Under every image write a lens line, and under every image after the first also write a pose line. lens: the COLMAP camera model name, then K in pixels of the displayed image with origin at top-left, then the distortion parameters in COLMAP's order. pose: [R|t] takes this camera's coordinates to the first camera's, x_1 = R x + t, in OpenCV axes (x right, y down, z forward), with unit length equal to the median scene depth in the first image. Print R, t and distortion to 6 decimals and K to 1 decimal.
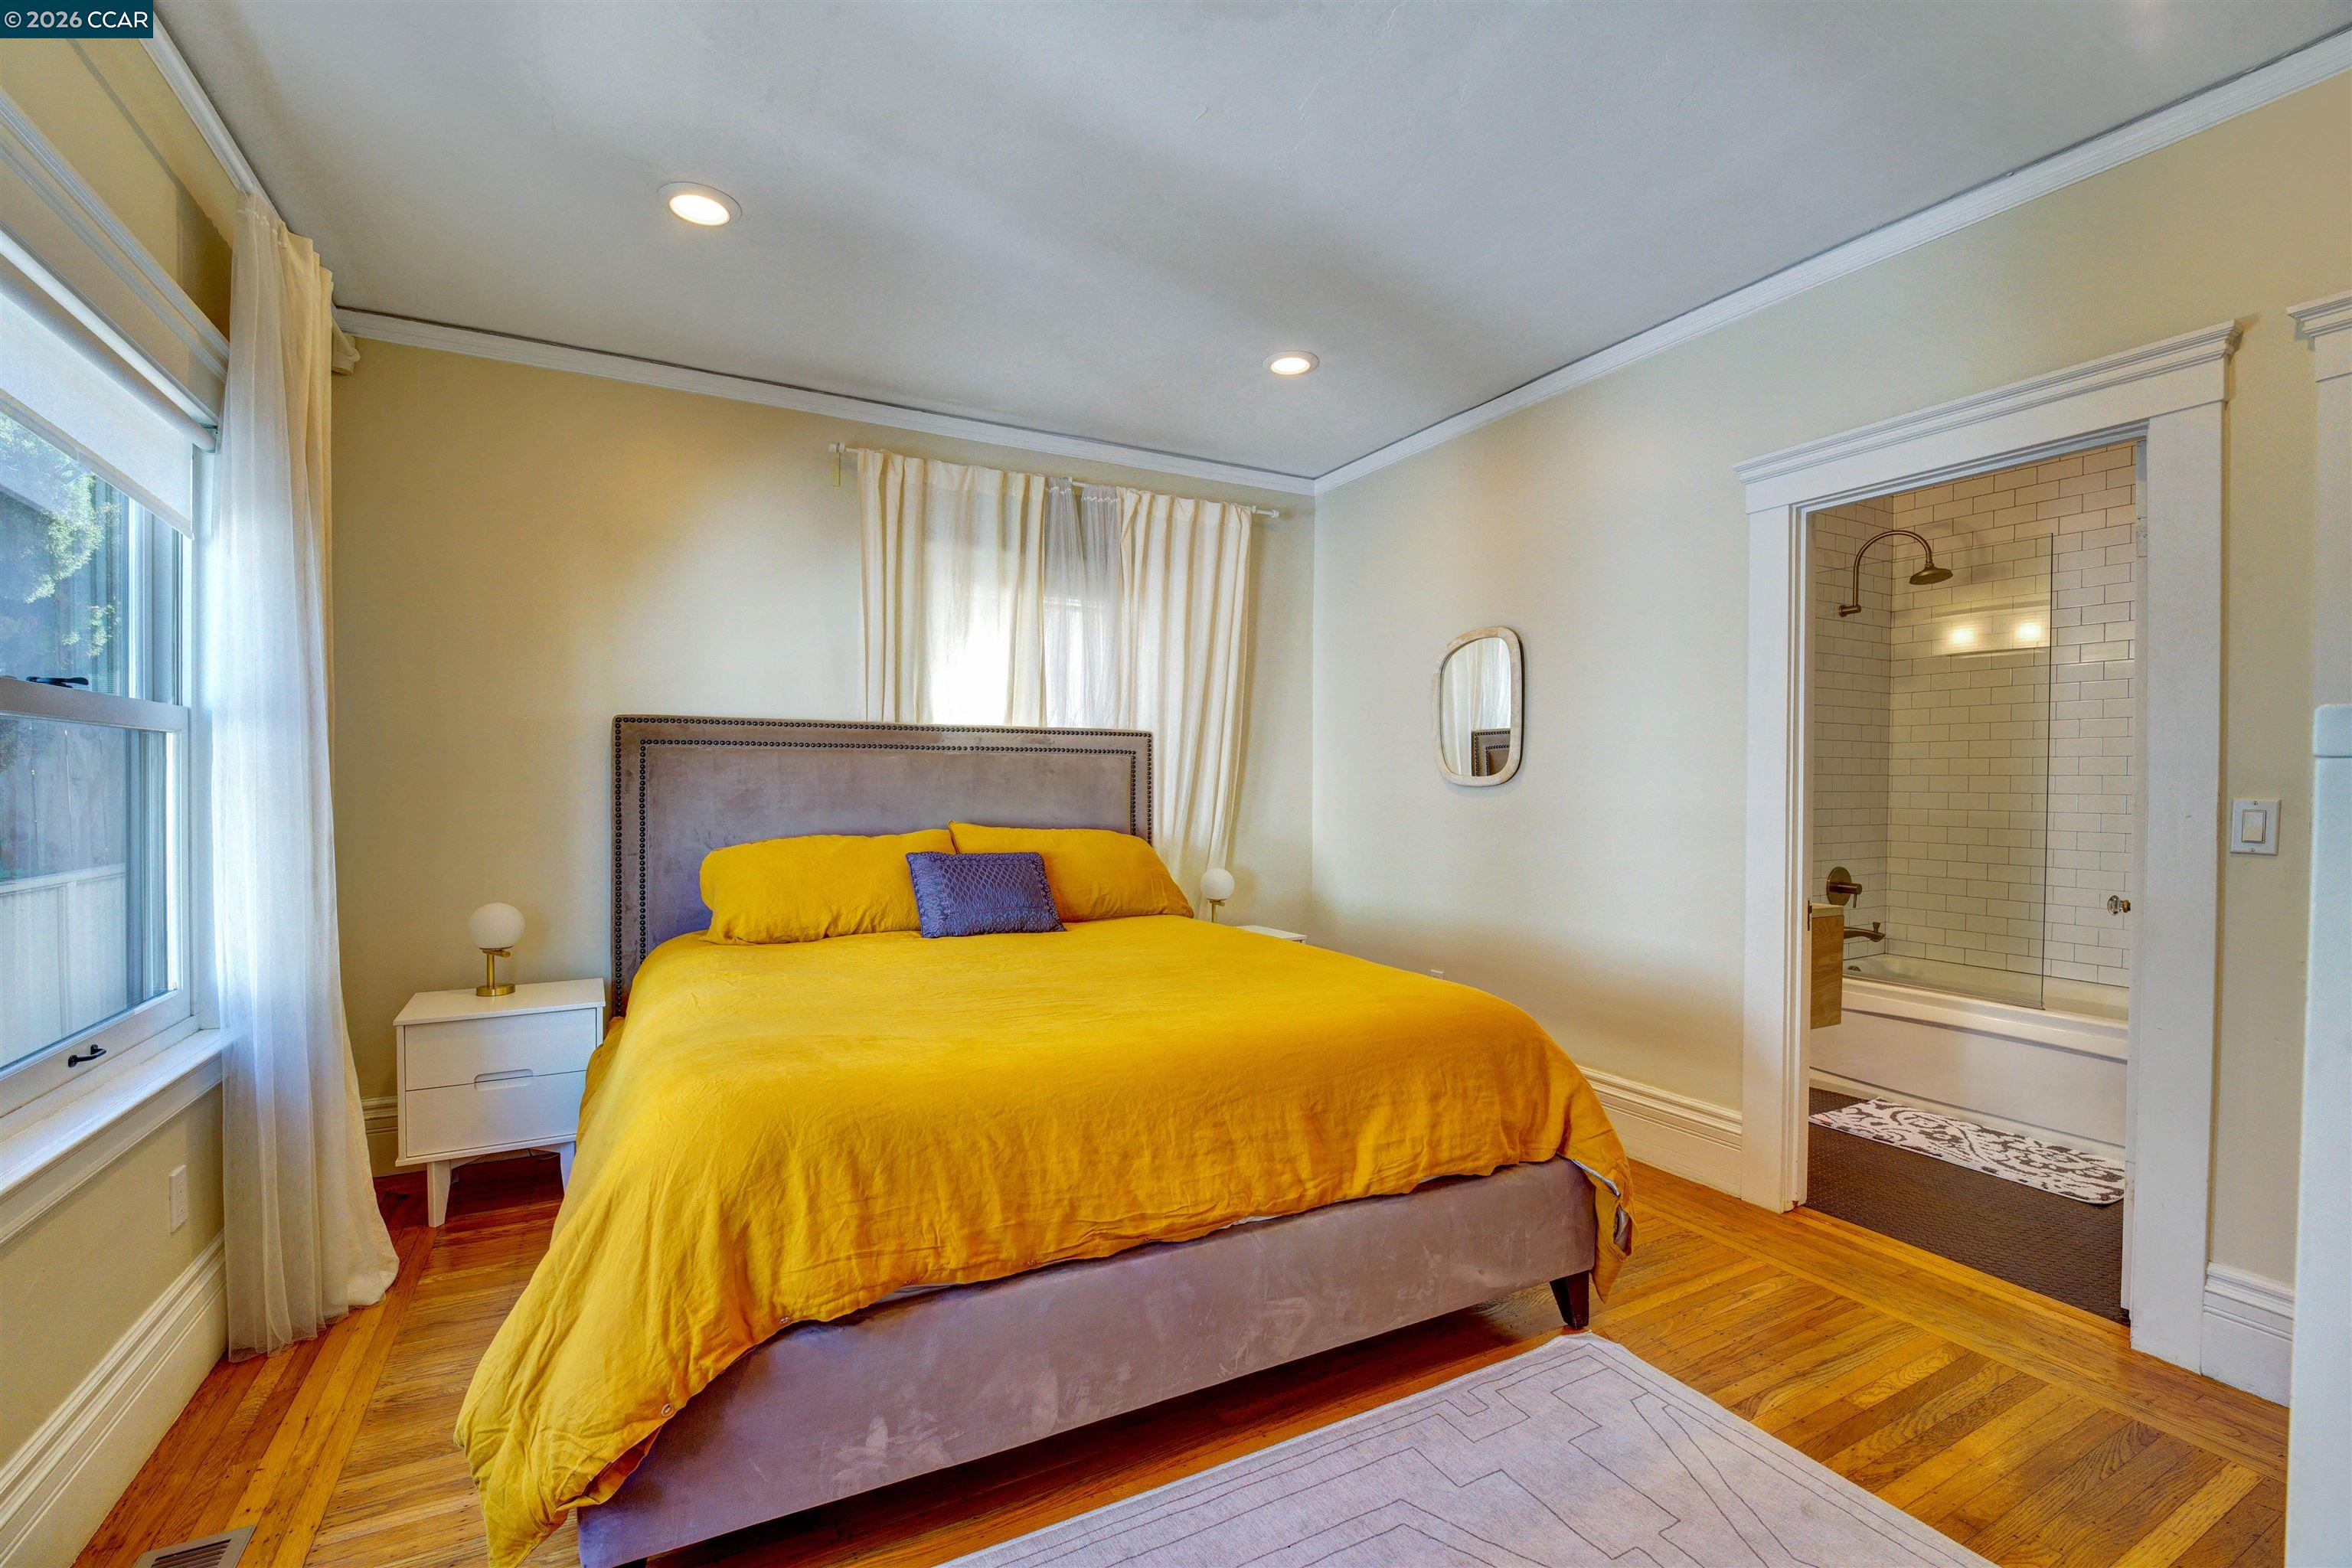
lens RADIAL K [[995.3, 0, 1160.5], [0, 995.3, 792.2], [0, 0, 1]] dist [0.014083, -0.018018]
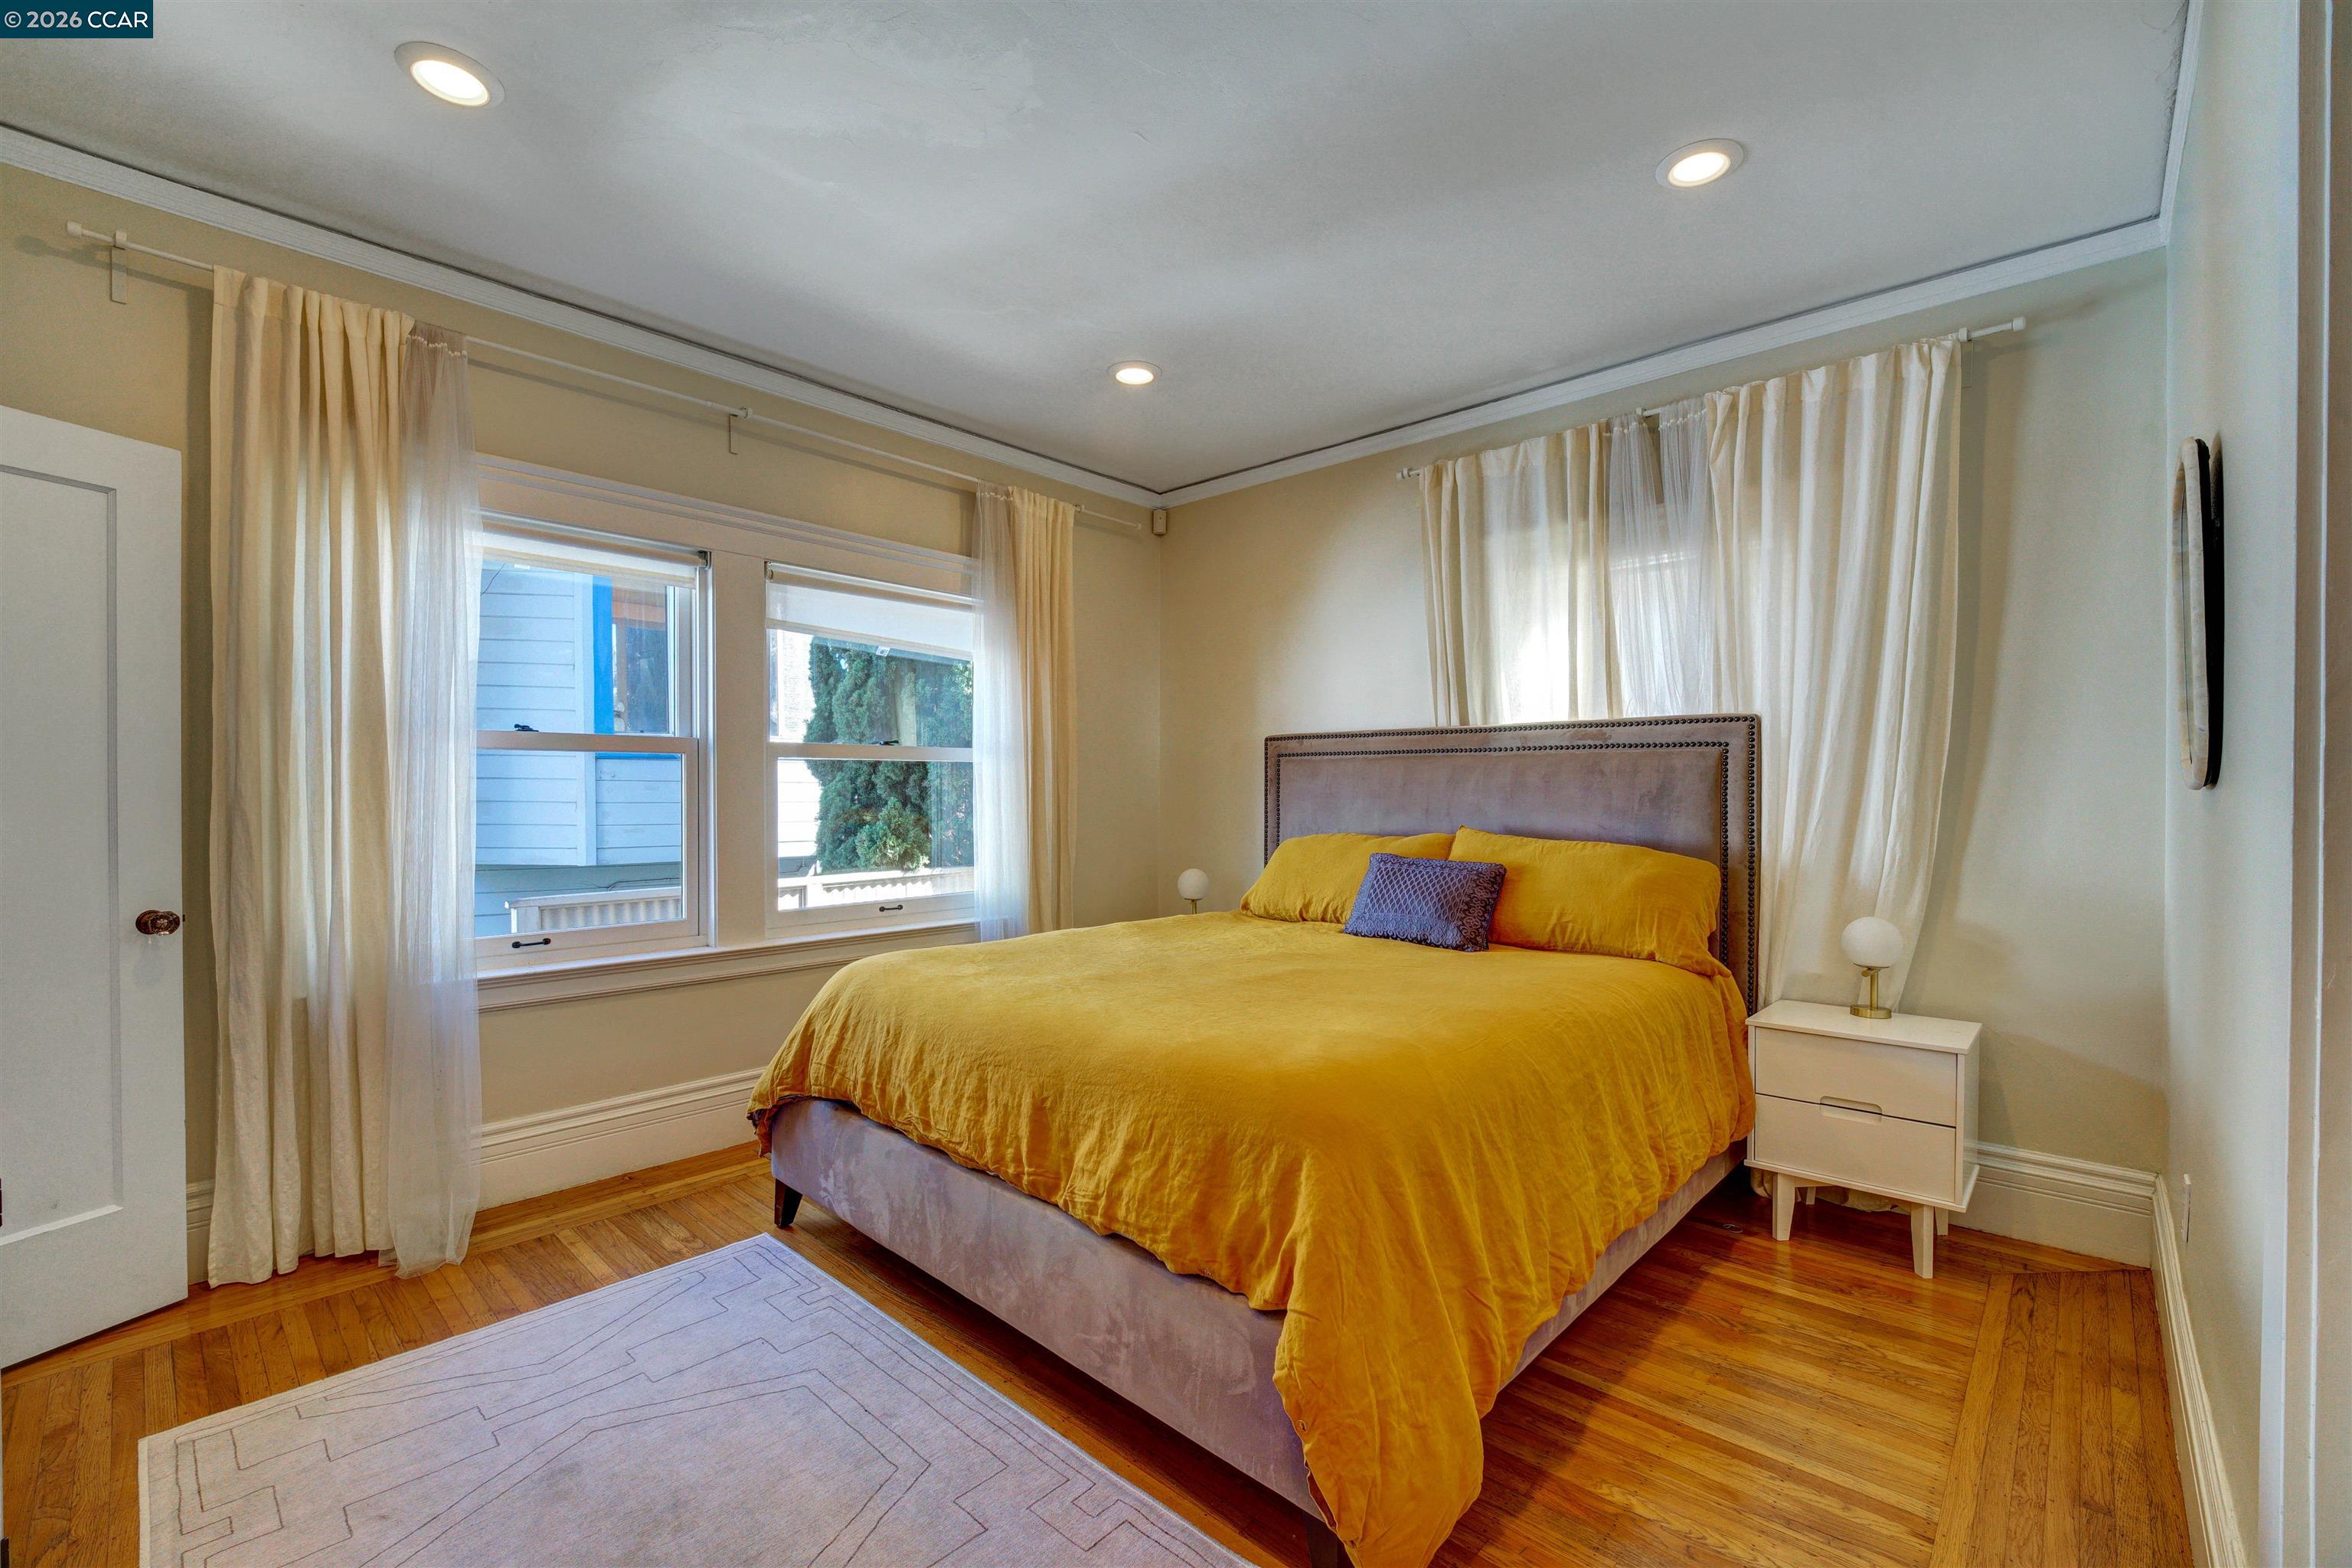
lens RADIAL K [[995.3, 0, 1160.5], [0, 995.3, 792.2], [0, 0, 1]] dist [0.014083, -0.018018]
pose [[0.327072, 0.001380, -0.944998, 0.577404], [-0.007313, 0.999973, -0.001071, -0.000290], [0.944971, 0.007261, 0.327073, 0.386673]]
